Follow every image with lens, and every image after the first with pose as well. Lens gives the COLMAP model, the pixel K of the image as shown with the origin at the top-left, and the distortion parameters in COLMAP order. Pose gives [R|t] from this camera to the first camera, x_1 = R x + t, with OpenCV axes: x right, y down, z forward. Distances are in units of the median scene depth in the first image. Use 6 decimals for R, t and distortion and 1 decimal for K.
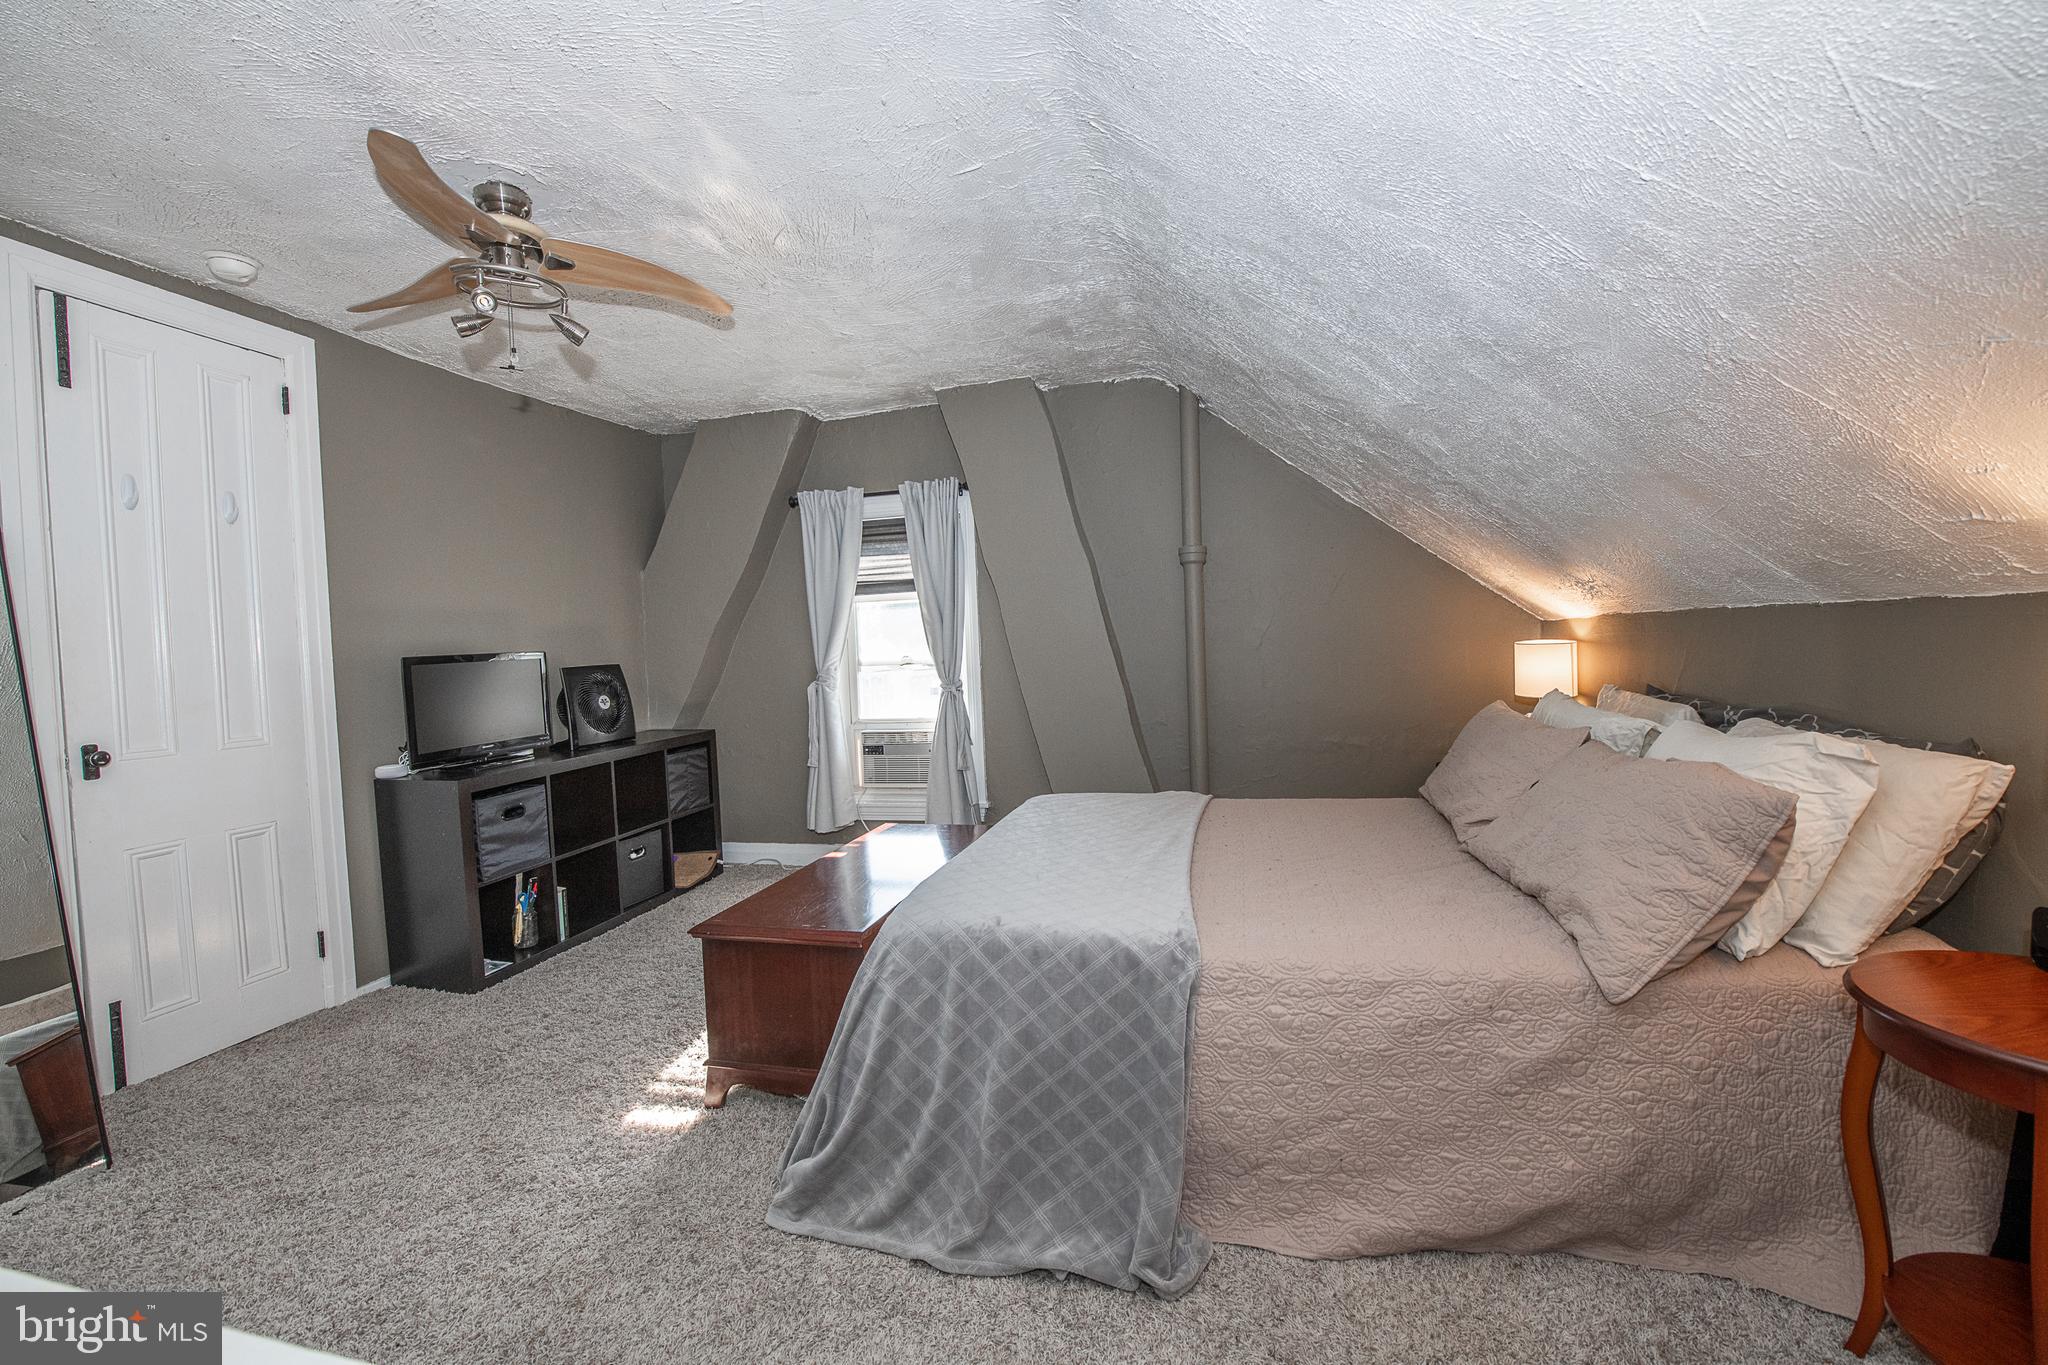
lens RADIAL K [[816.0, 0, 1033.9], [0, 816.0, 678.1], [0, 0, 1]] dist [-0.015217, -0.002831]
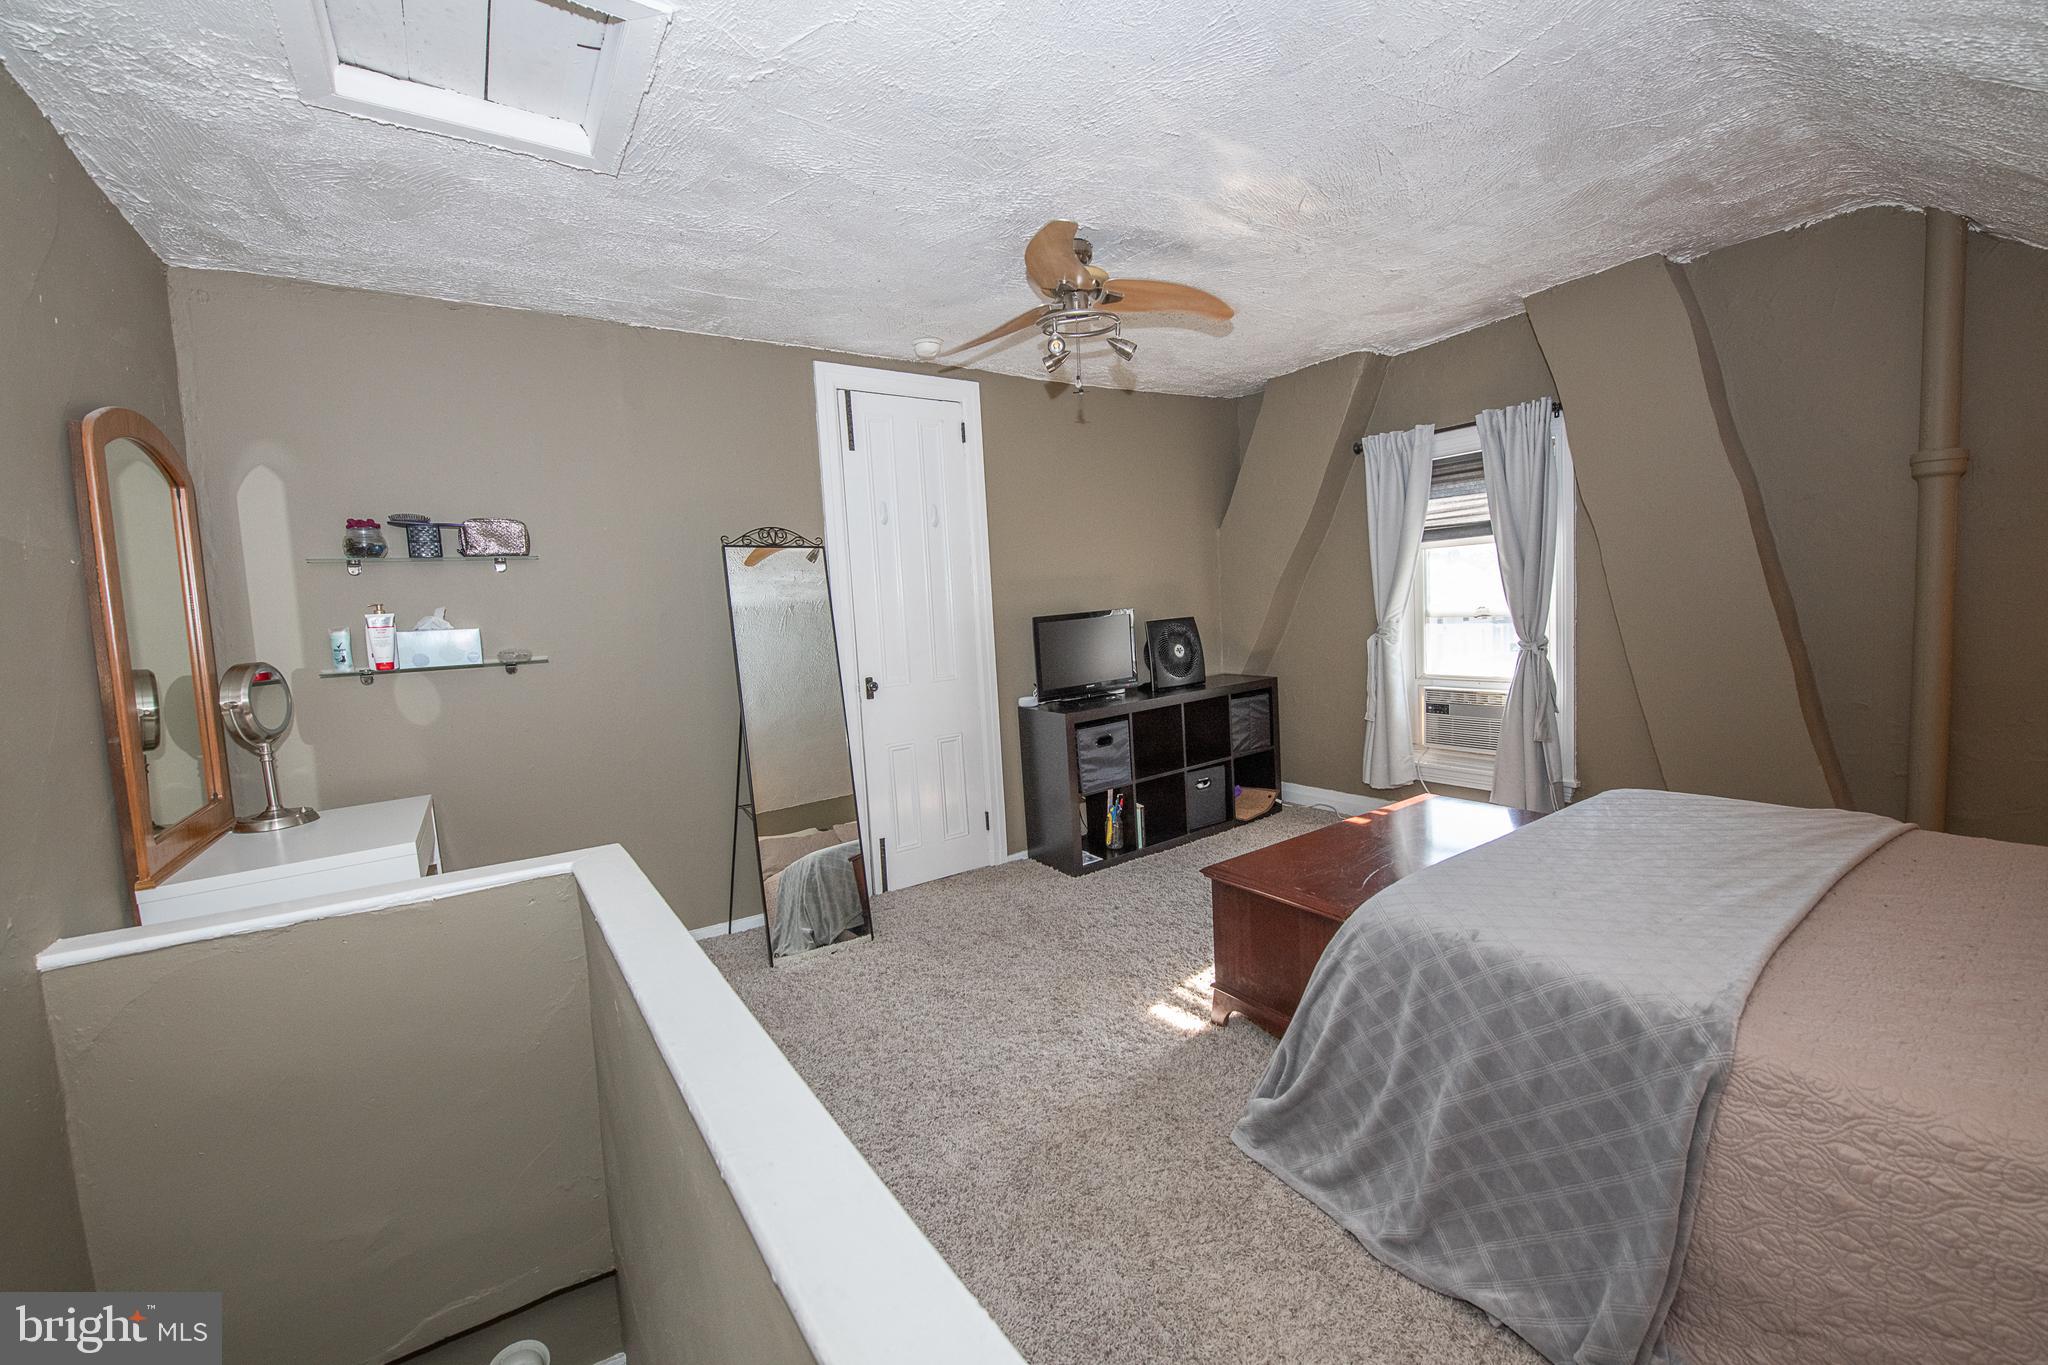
lens RADIAL K [[816.0, 0, 1029.0], [0, 816.0, 678.6], [0, 0, 1]] dist [-0.015217, -0.002831]
pose [[0.745326, 0.056974, -0.664261, 0.103554], [0.003764, 0.995966, 0.089648, -0.045102], [0.666689, -0.069317, 0.742106, 0.000616]]
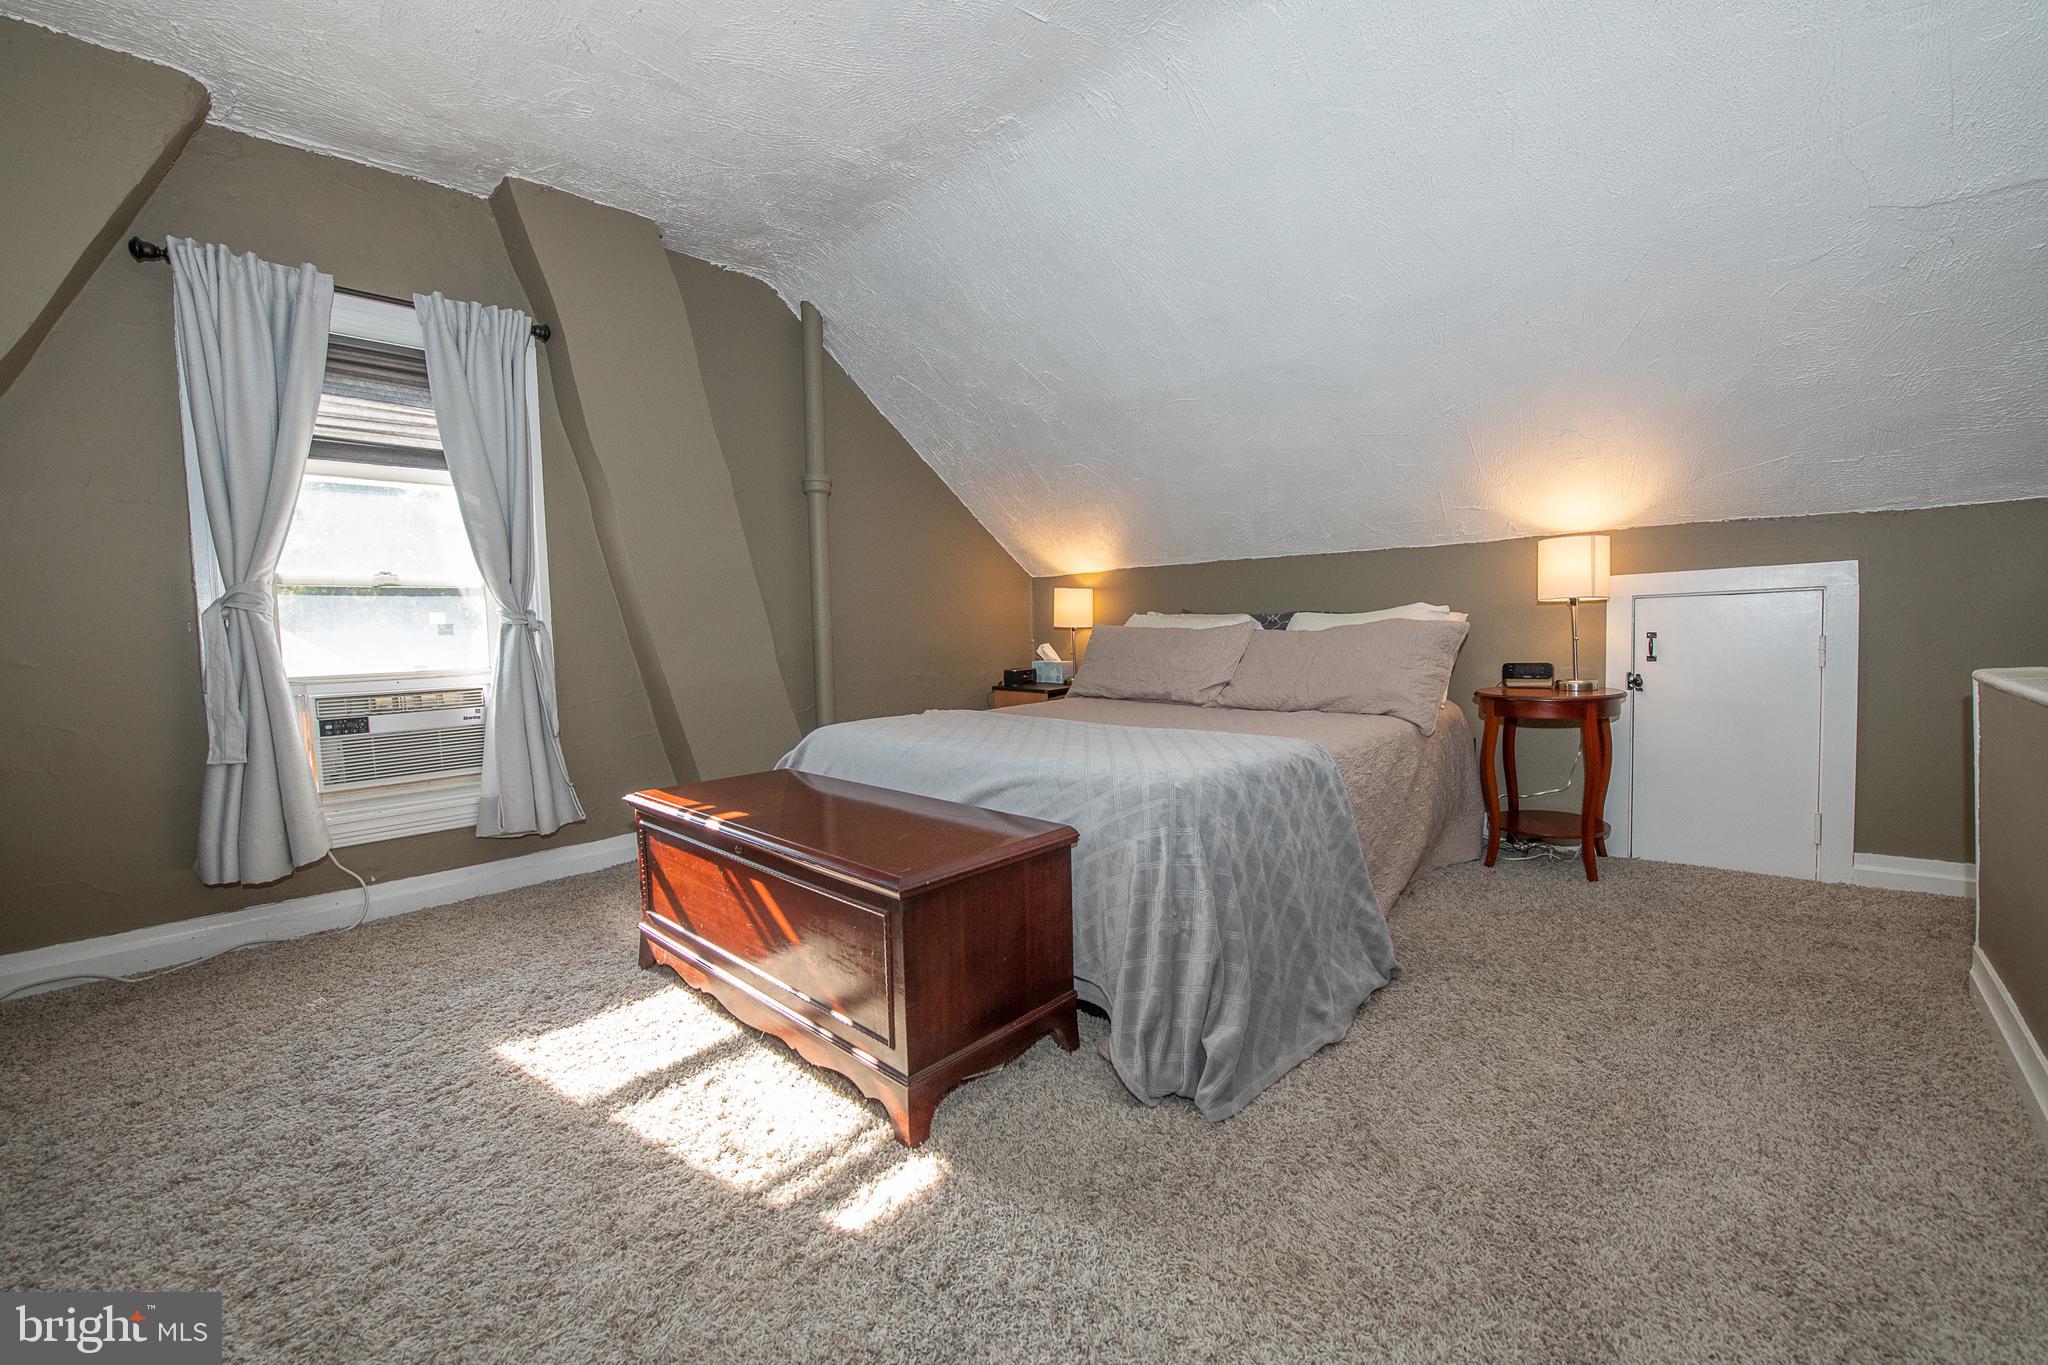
lens RADIAL K [[816.0, 0, 1011.1], [0, 816.0, 691.7], [0, 0, 1]] dist [-0.015217, -0.002831]
pose [[0.491490, -0.045855, 0.869675, -0.686888], [0.031884, 0.998891, 0.034649, 0.084953], [-0.870299, 0.010699, 0.492407, 0.419803]]
